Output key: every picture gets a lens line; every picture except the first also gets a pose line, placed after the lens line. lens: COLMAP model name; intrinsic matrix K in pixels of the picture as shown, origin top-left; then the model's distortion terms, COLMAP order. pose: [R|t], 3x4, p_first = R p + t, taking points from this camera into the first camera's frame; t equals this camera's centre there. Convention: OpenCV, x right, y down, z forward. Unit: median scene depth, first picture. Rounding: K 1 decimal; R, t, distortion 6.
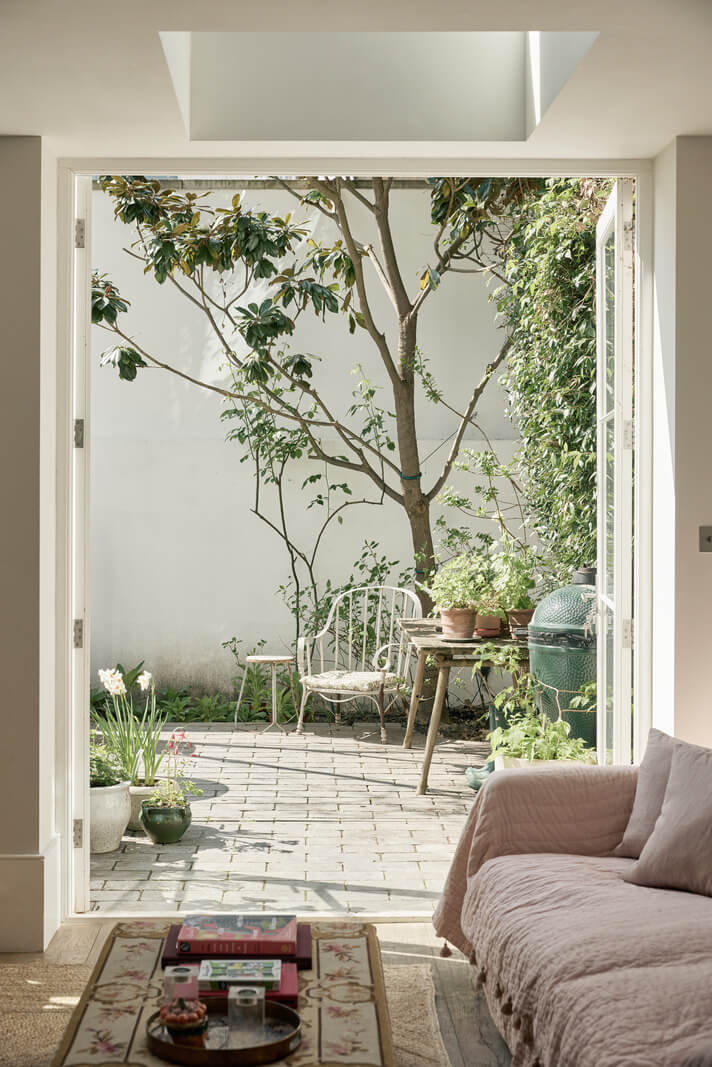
lens RADIAL K [[726.4, 0, 356.0], [0, 726.4, 533.5], [0, 0, 1]] dist [-0.000139, -0.002132]
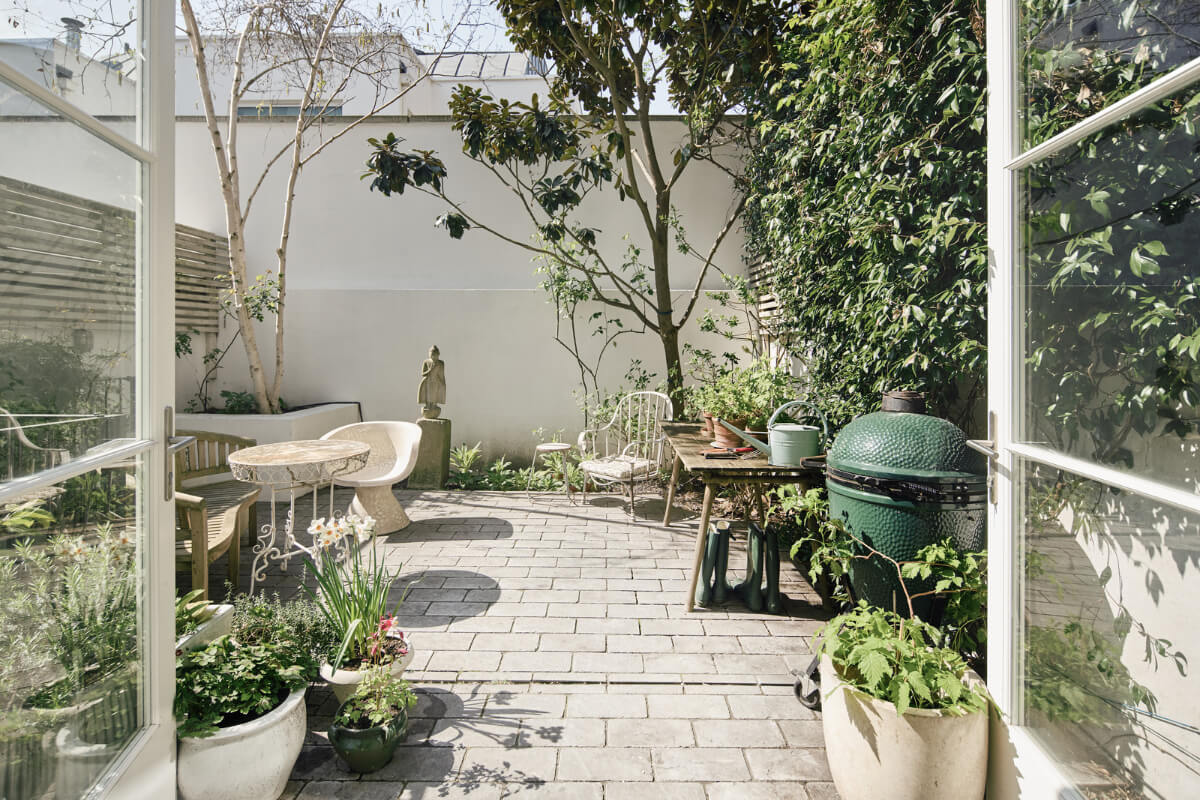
lens RADIAL K [[811.2, 0, 600.0], [0, 811.2, 400.0], [0, 0, 1]] dist [-0.003608, -0.001704]
pose [[0.999839, 0.009835, -0.014984, -0.023406], [-0.008876, 0.997988, 0.062781, -0.008641], [0.015572, -0.062638, 0.997915, -0.560627]]
